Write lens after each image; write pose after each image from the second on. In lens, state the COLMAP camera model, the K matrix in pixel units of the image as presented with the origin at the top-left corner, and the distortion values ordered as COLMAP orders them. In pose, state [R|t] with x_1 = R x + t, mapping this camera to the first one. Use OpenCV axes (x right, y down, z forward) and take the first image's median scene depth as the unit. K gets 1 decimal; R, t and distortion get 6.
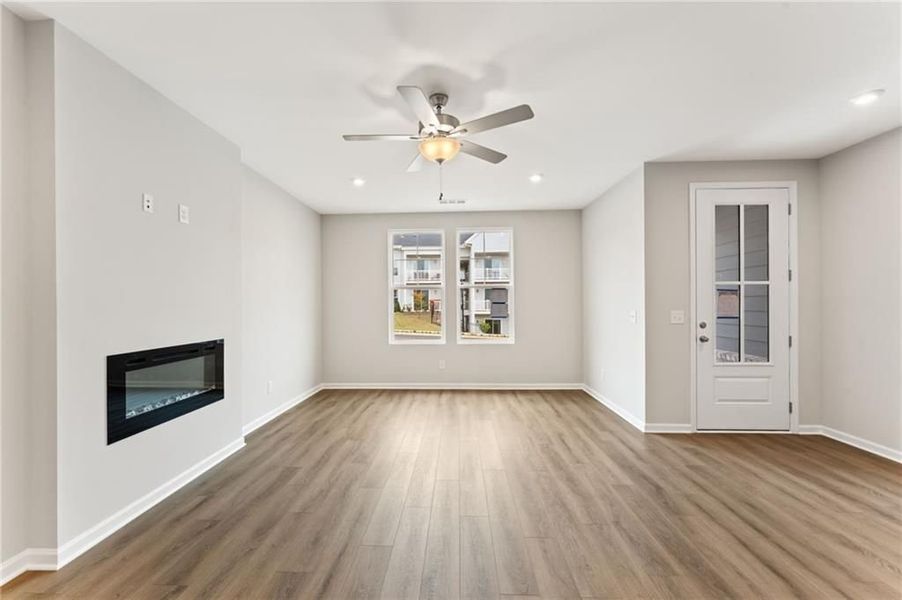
lens RADIAL K [[354.9, 0, 446.8], [0, 354.9, 306.4], [0, 0, 1]] dist [0.003260, -0.000762]
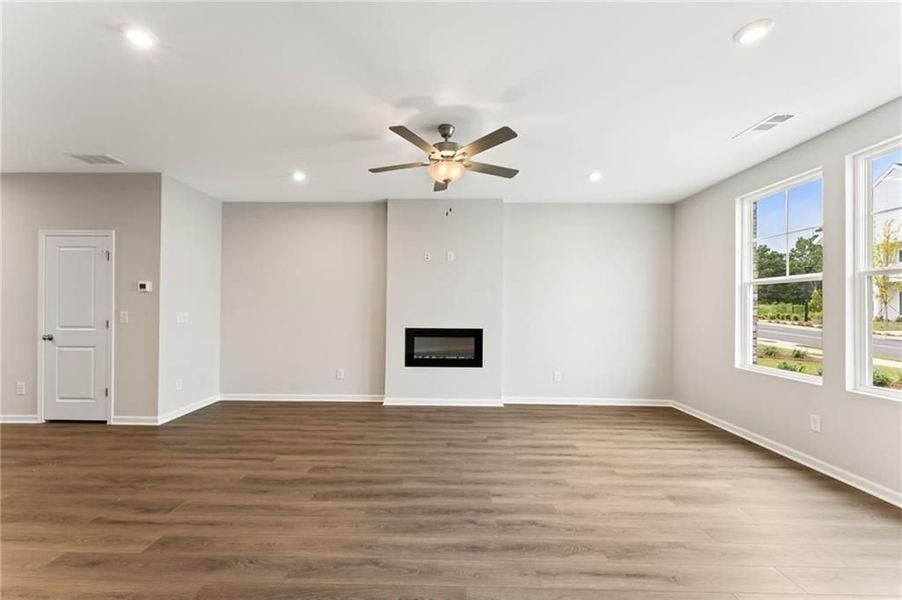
lens RADIAL K [[354.9, 0, 436.9], [0, 354.9, 303.8], [0, 0, 1]] dist [0.003260, -0.000762]
pose [[0.027548, -0.003967, -0.999613, 1.230054], [-0.011916, 0.999920, -0.004297, -0.009417], [0.999549, 0.012030, 0.027499, 1.028453]]
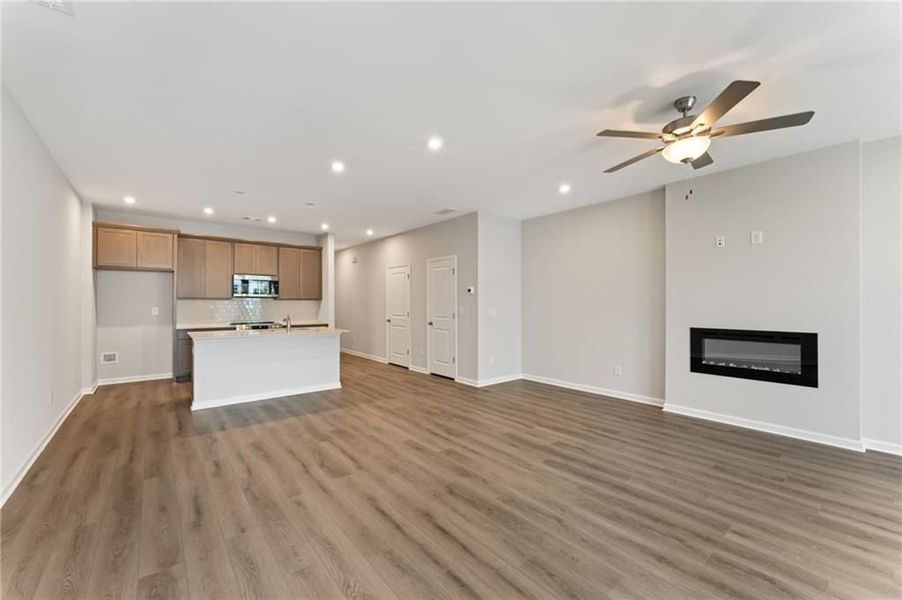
lens RADIAL K [[354.9, 0, 451.4], [0, 354.9, 300.7], [0, 0, 1]] dist [0.003260, -0.000762]
pose [[-0.734314, -0.000613, -0.678810, 1.271575], [0.000241, 0.999999, -0.001164, -0.009451], [0.678810, -0.001019, -0.734313, 1.409499]]
